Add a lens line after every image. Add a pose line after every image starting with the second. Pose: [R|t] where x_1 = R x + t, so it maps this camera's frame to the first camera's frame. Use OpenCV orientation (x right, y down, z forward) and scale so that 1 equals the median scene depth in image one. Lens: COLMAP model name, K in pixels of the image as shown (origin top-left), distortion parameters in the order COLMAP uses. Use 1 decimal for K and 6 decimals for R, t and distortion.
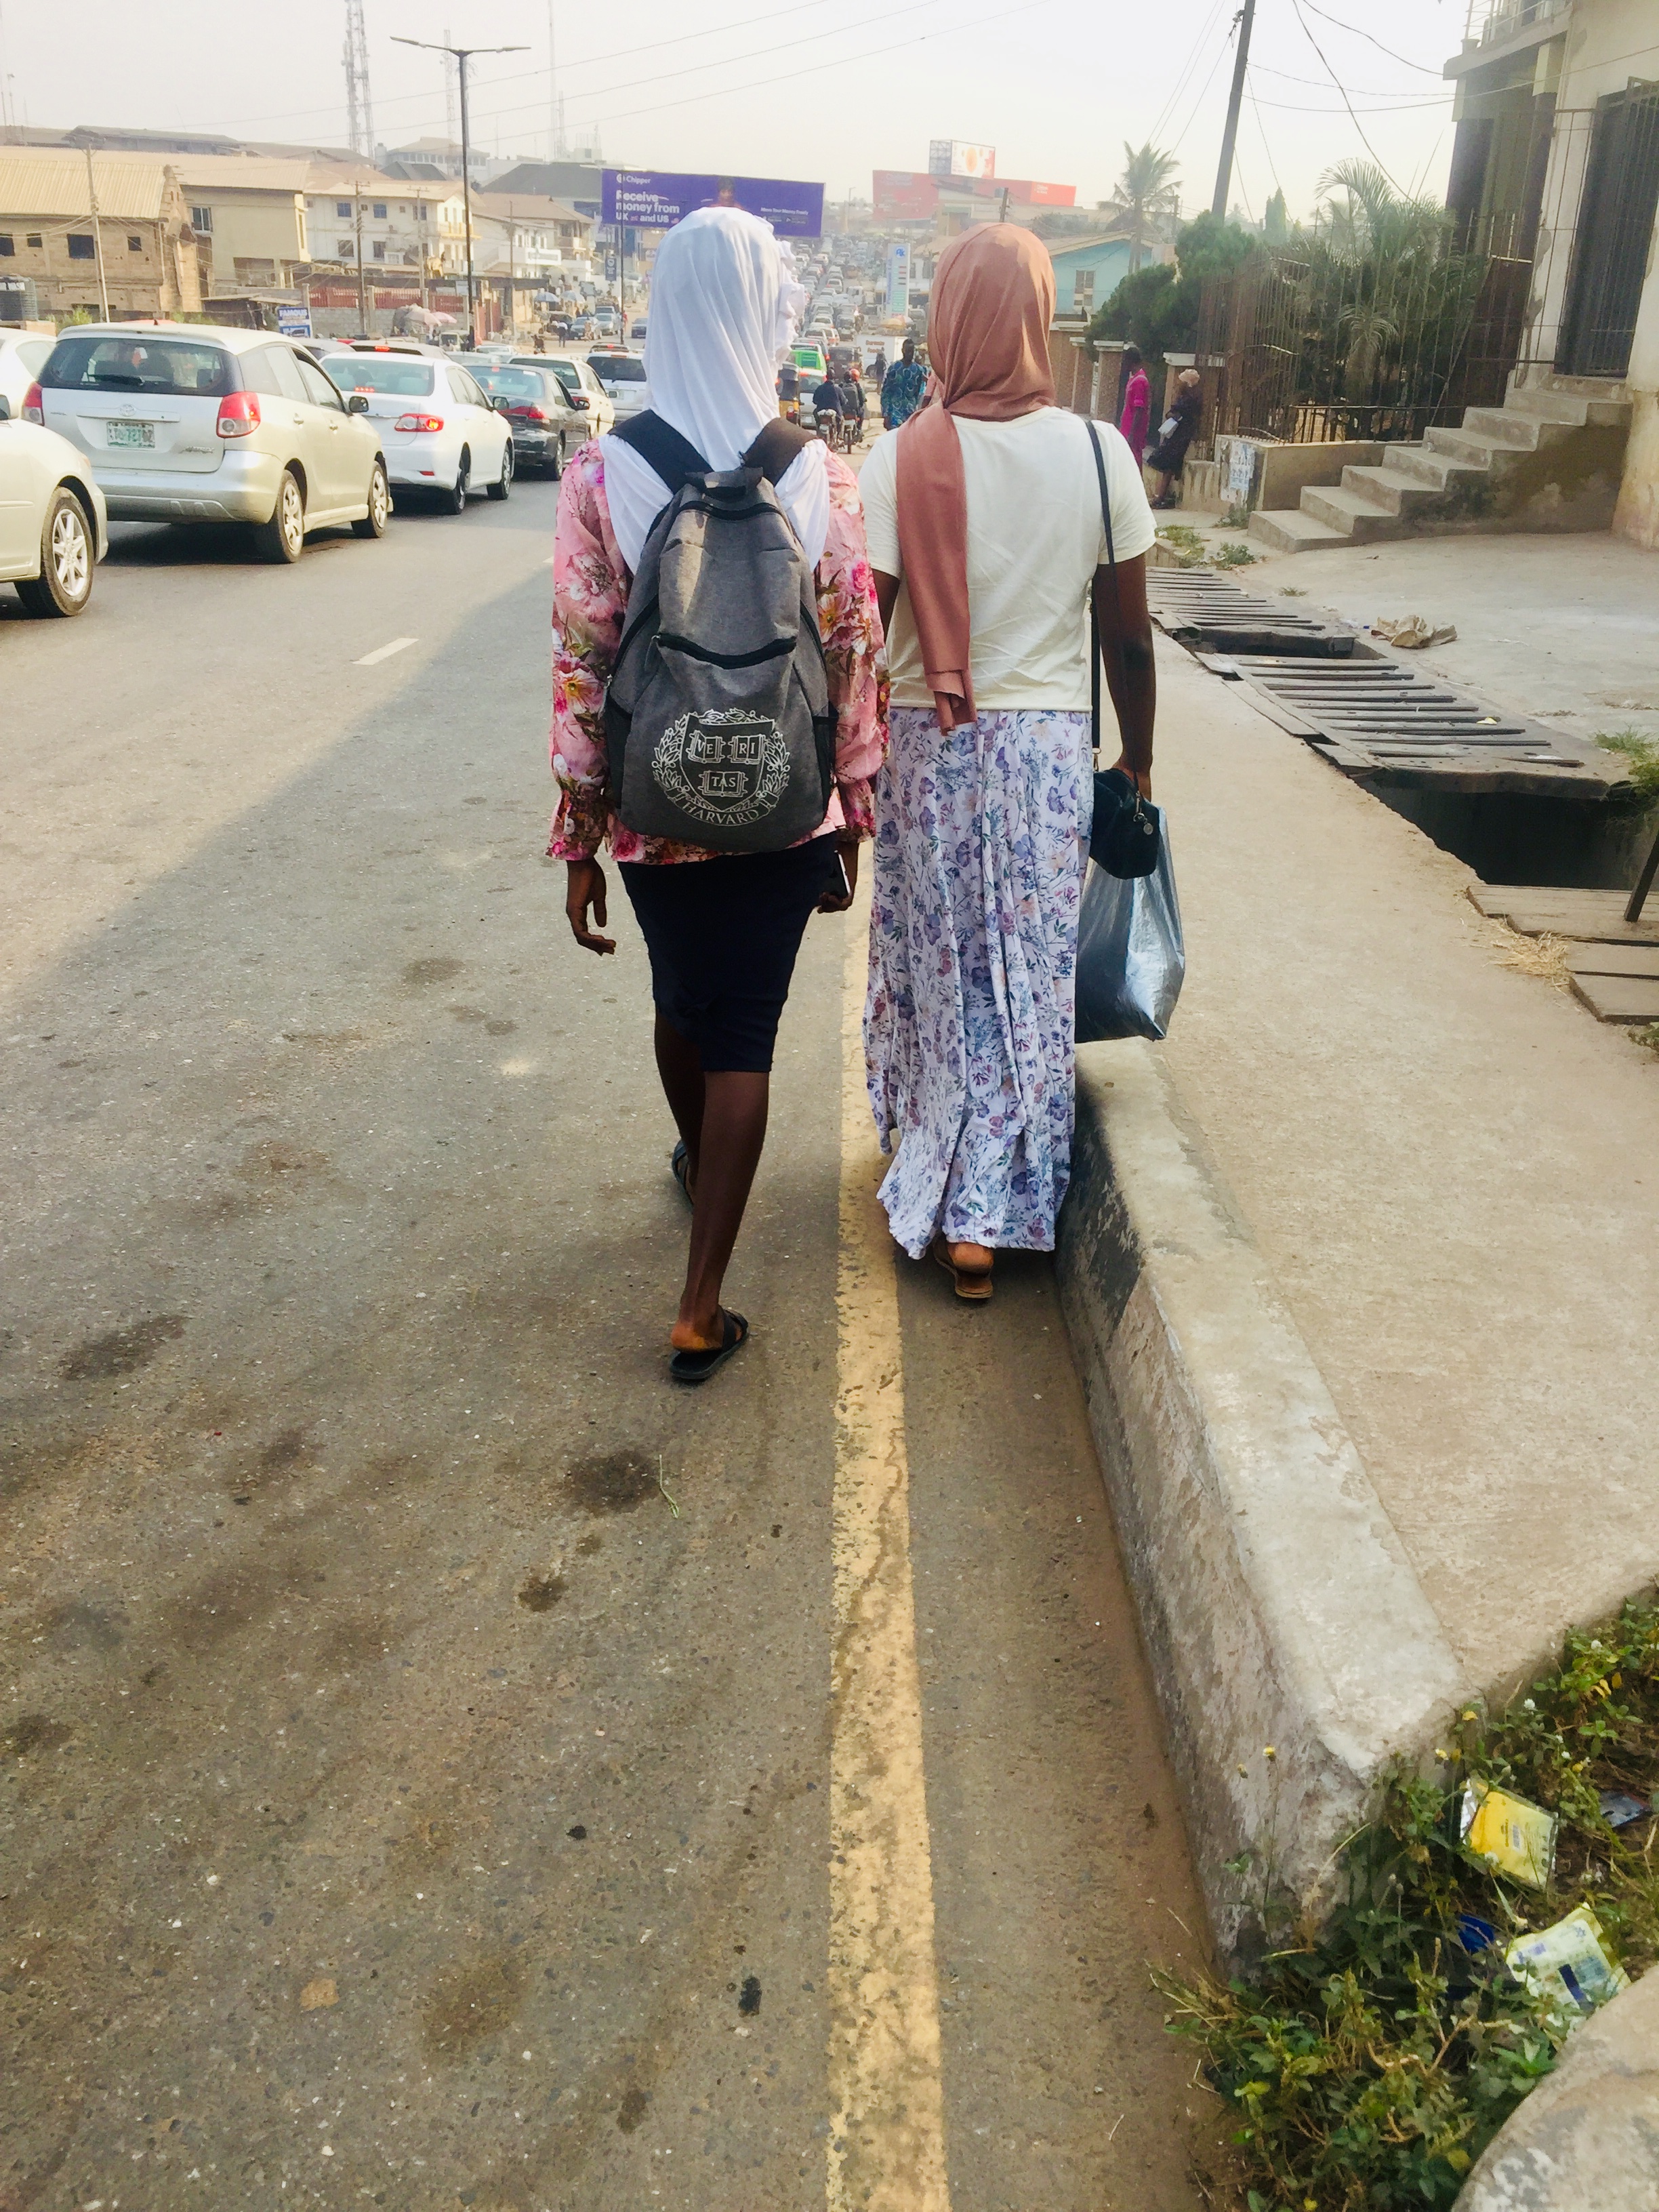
lens RADIAL K [[1876.7, 0, 854.0], [0, 1876.7, 1106.3], [0, 0, 1]] dist [0.047422, -0.109540]
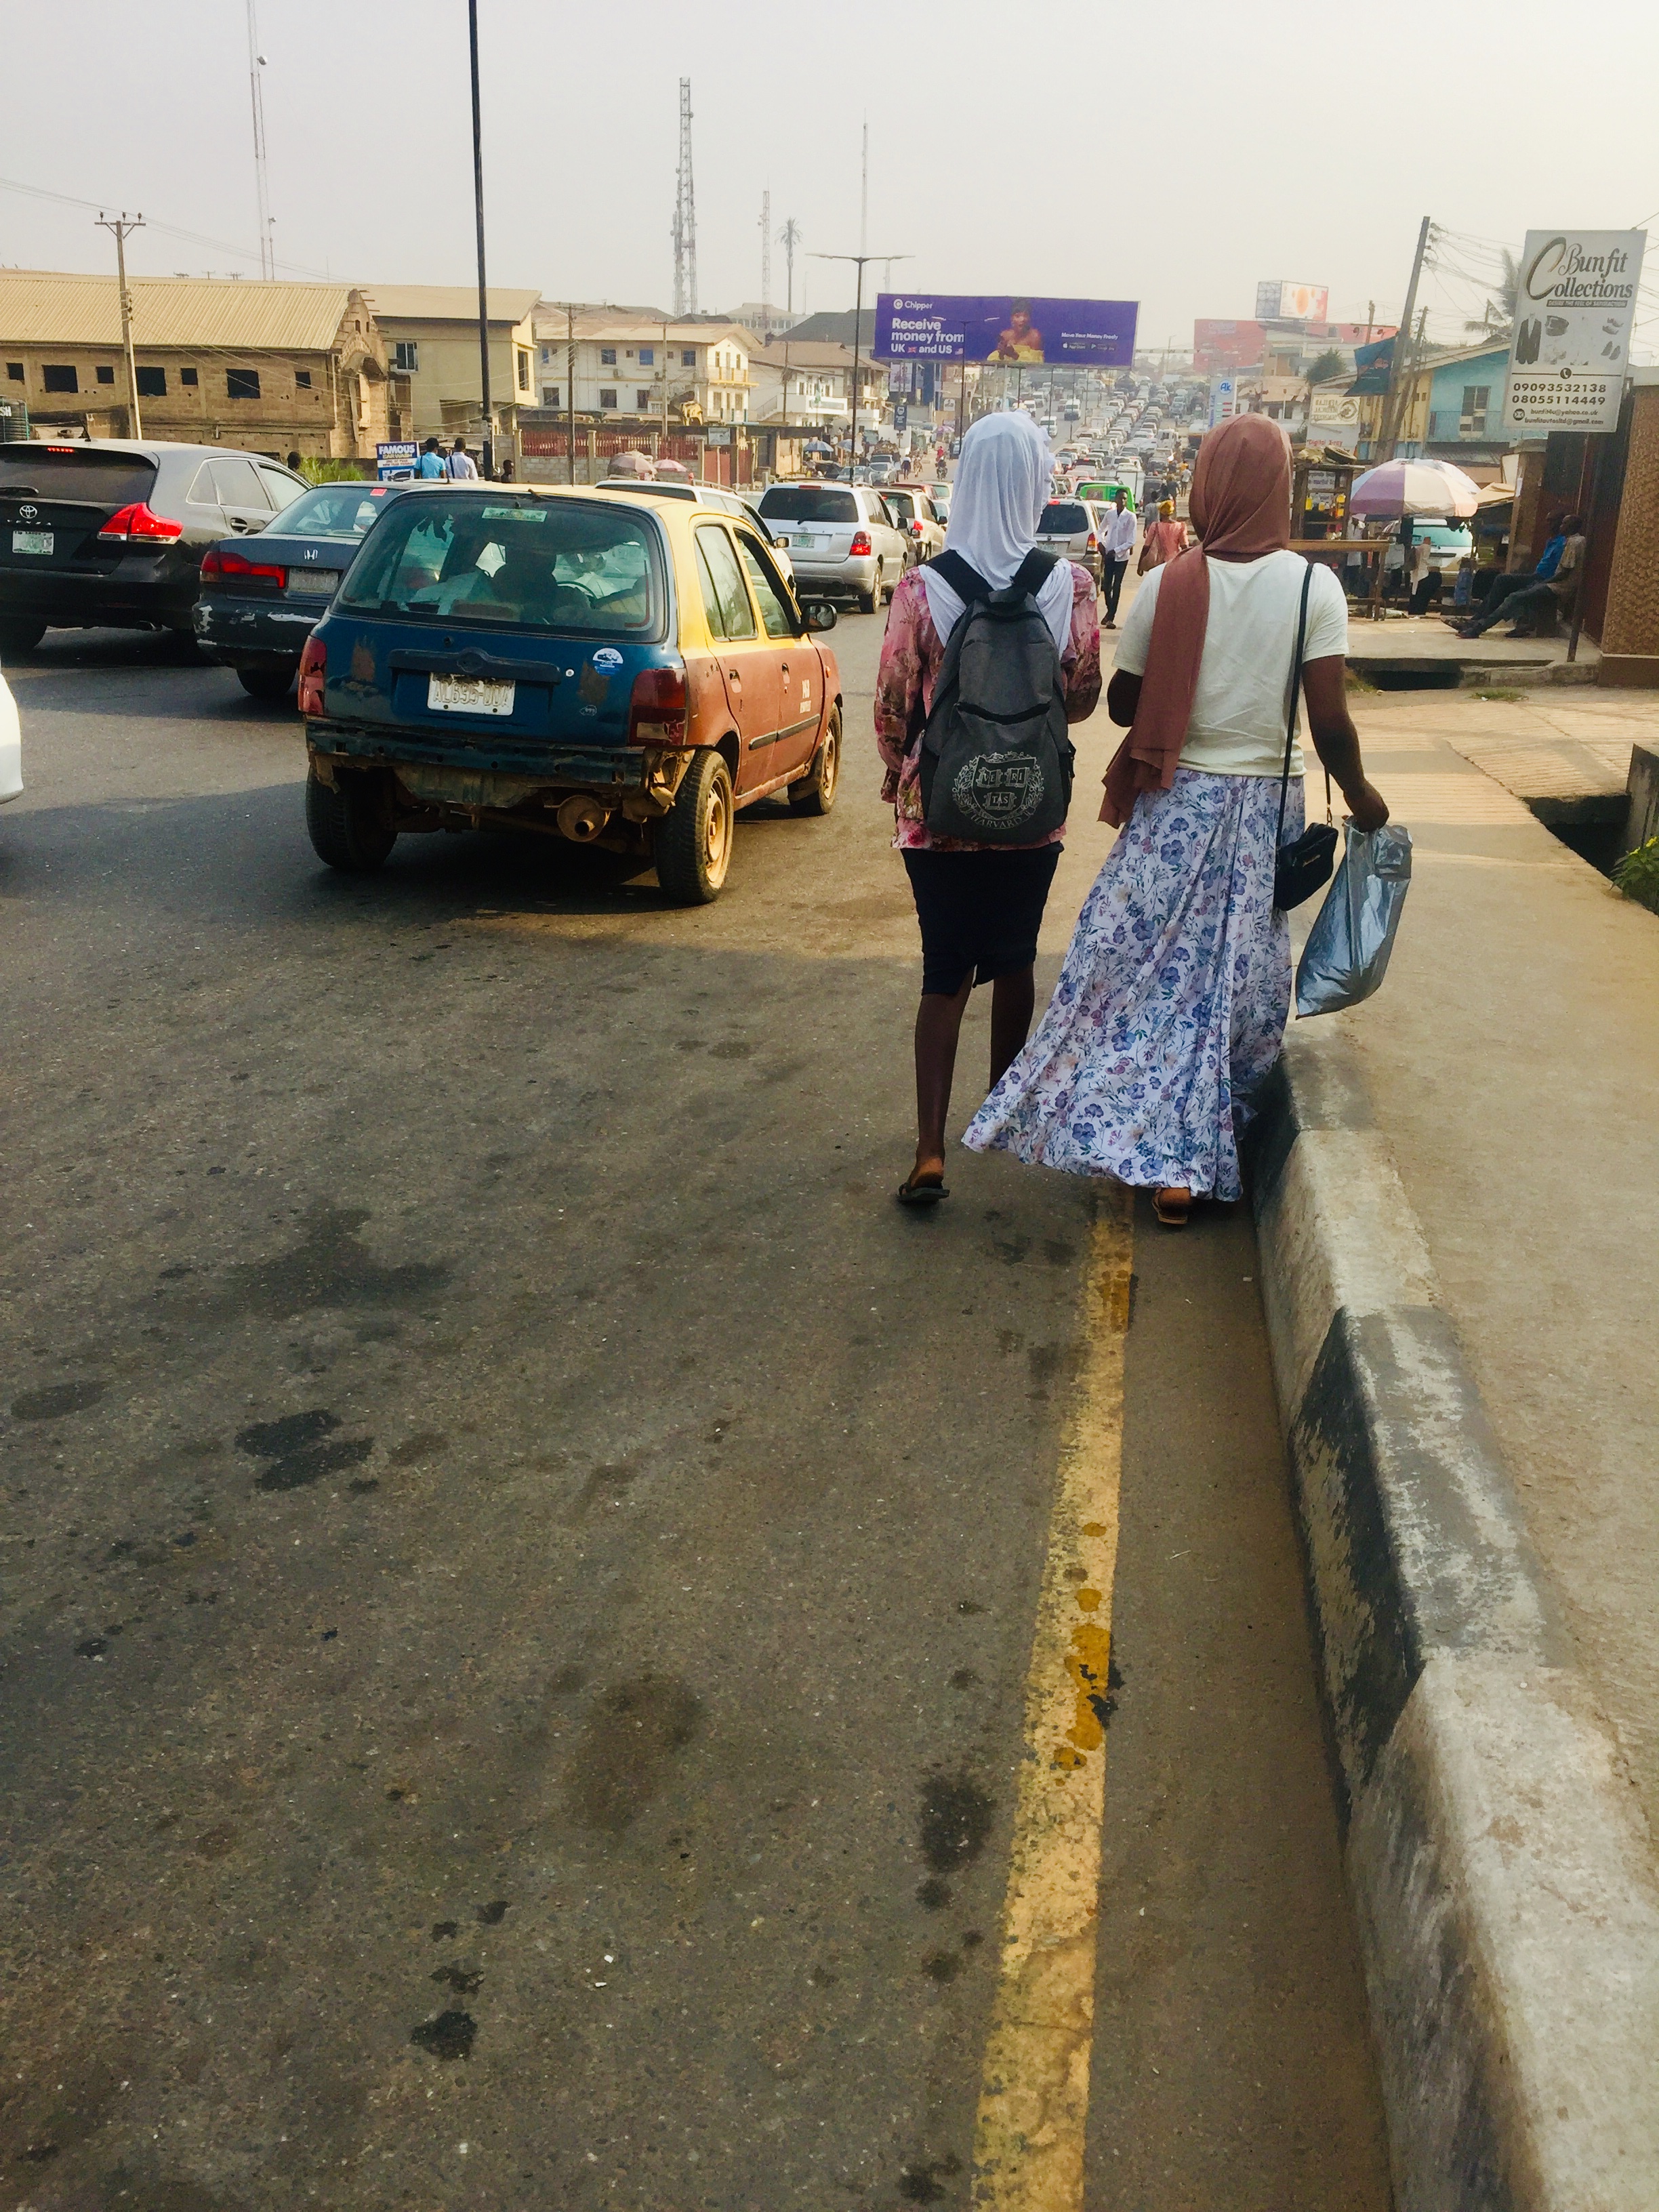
lens RADIAL K [[1832.4, 0, 832.1], [0, 1832.4, 1116.2], [0, 0, 1]] dist [0.070541, -0.100955]
pose [[0.985389, 0.039495, -0.165674, 0.005558], [-0.049881, 0.997011, -0.059007, -0.938808], [0.162848, 0.066409, 0.984414, 2.466226]]
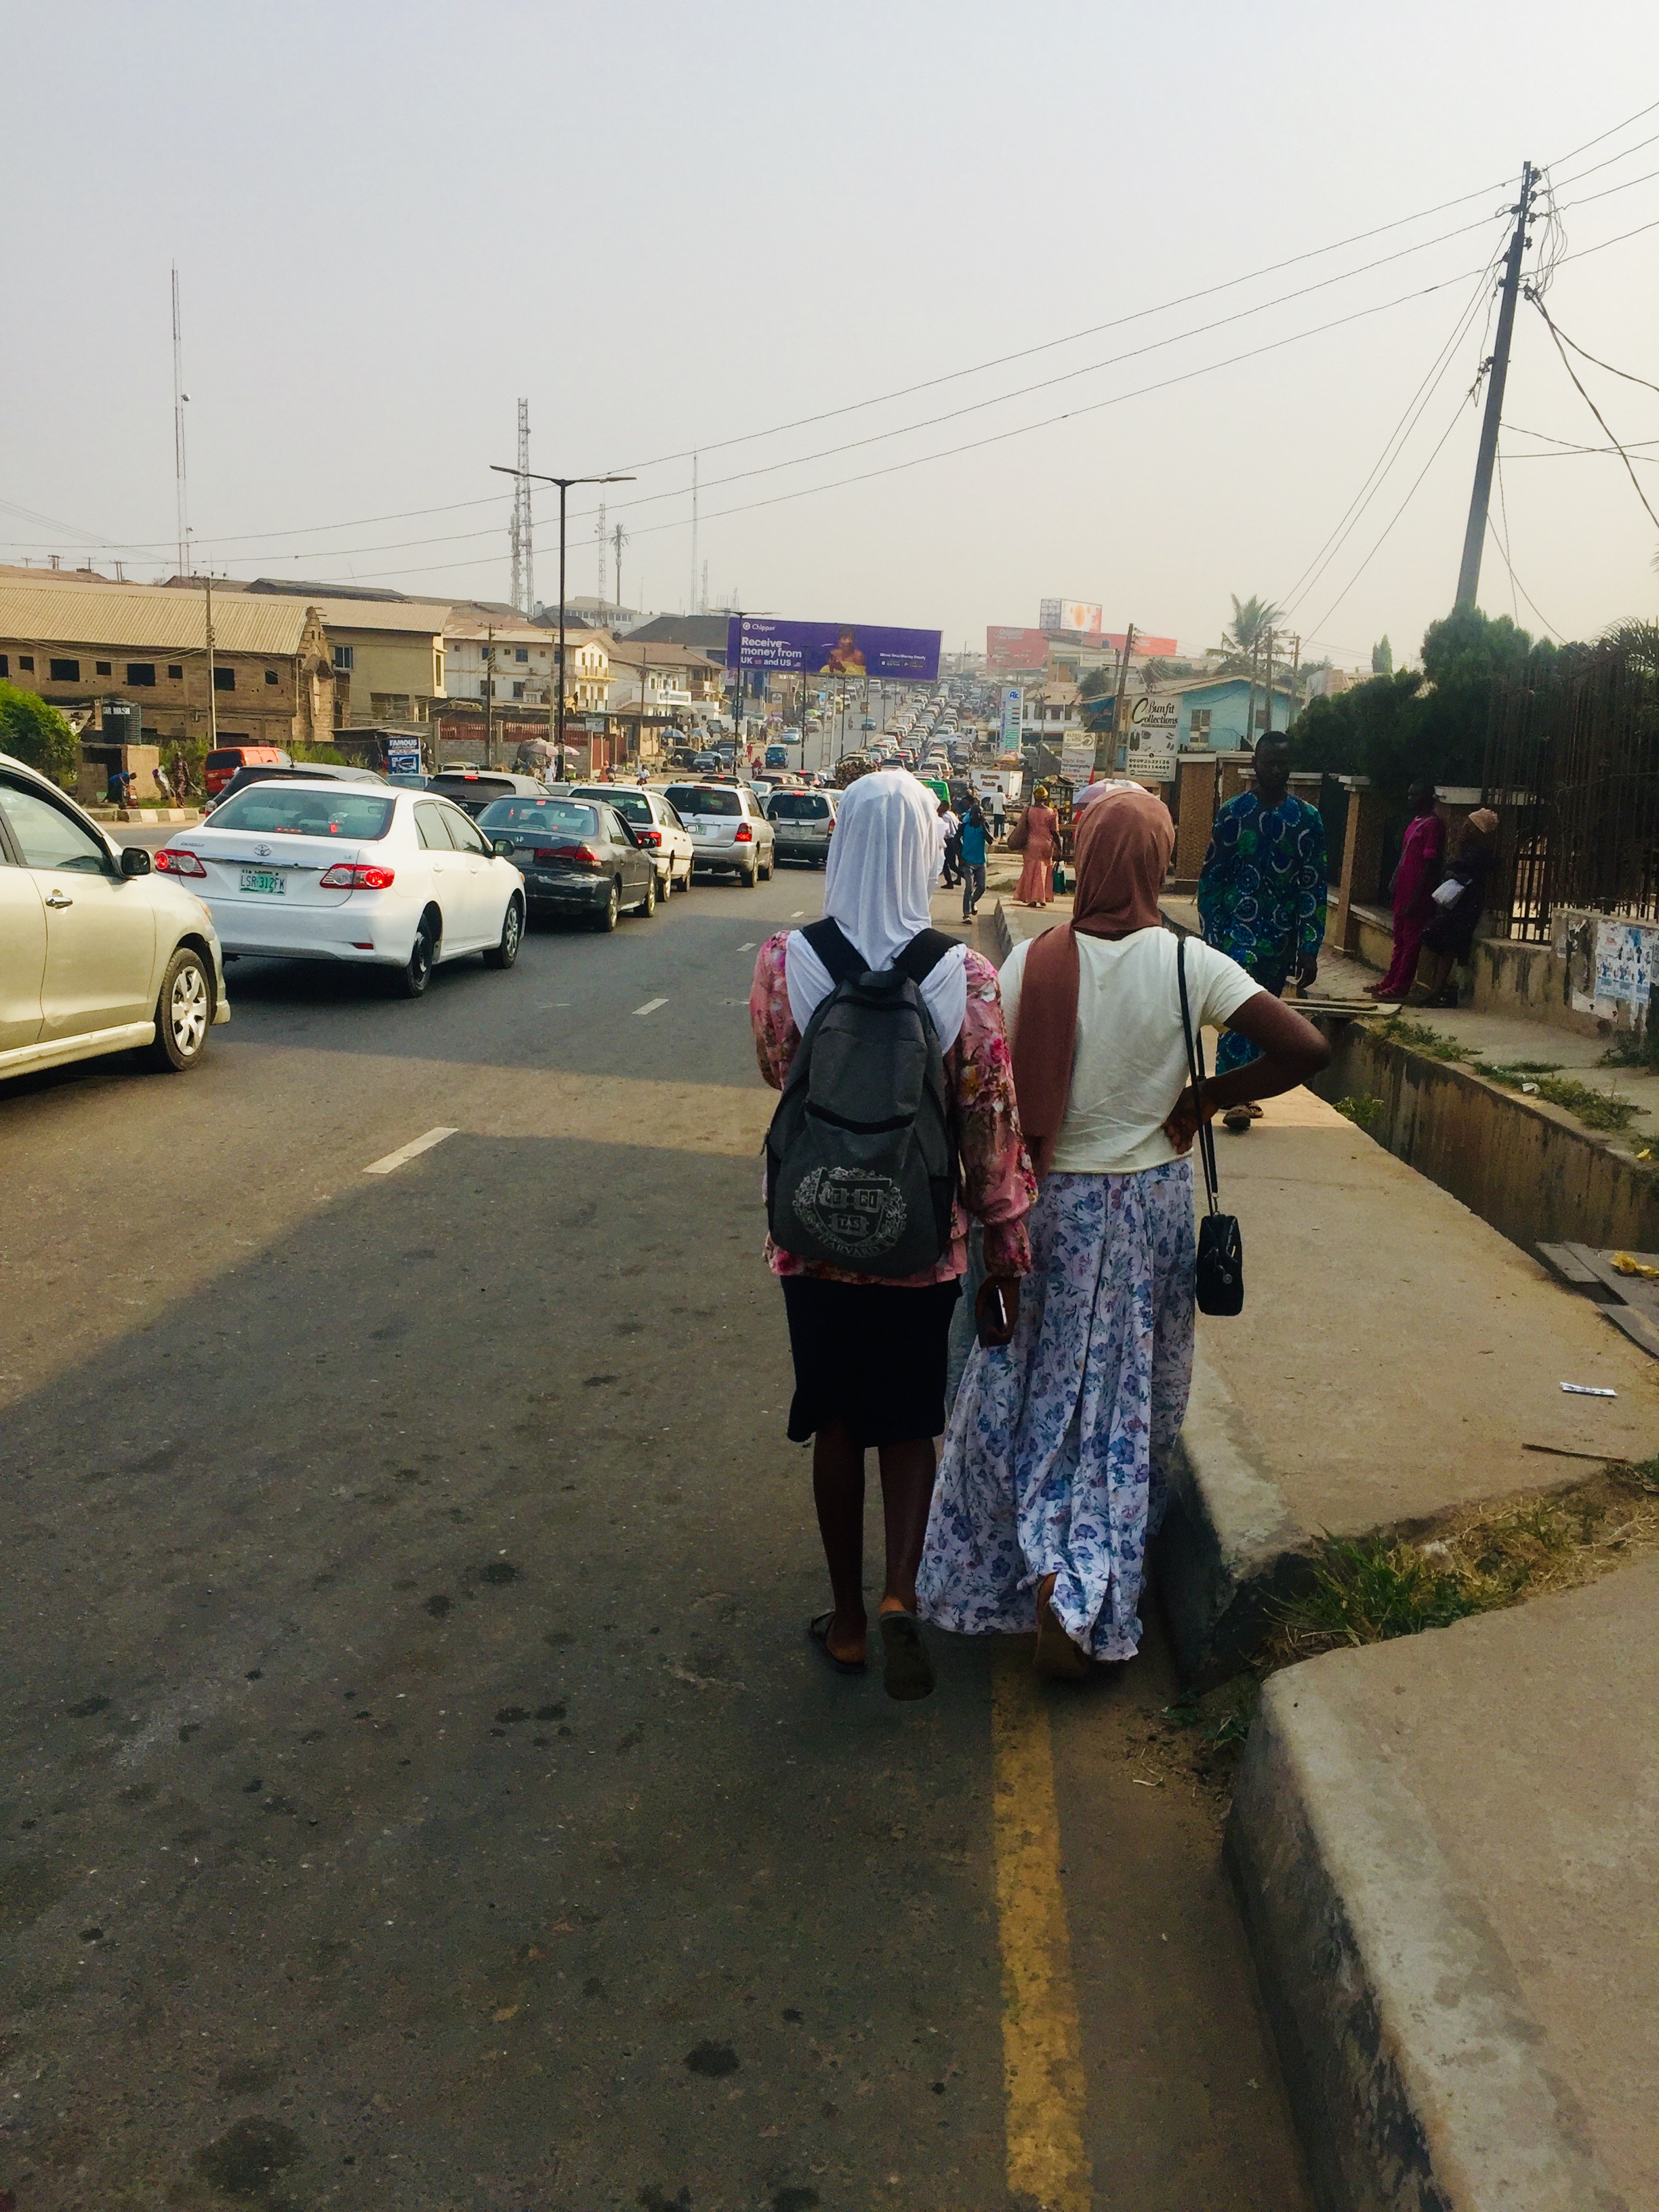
lens RADIAL K [[1832.4, 0, 832.1], [0, 1832.4, 1116.2], [0, 0, 1]] dist [0.070541, -0.100955]
pose [[0.997430, 0.020095, -0.068771, -0.014928], [-0.033487, 0.979320, -0.199526, -0.316475], [0.063340, 0.201316, 0.977476, 0.793683]]
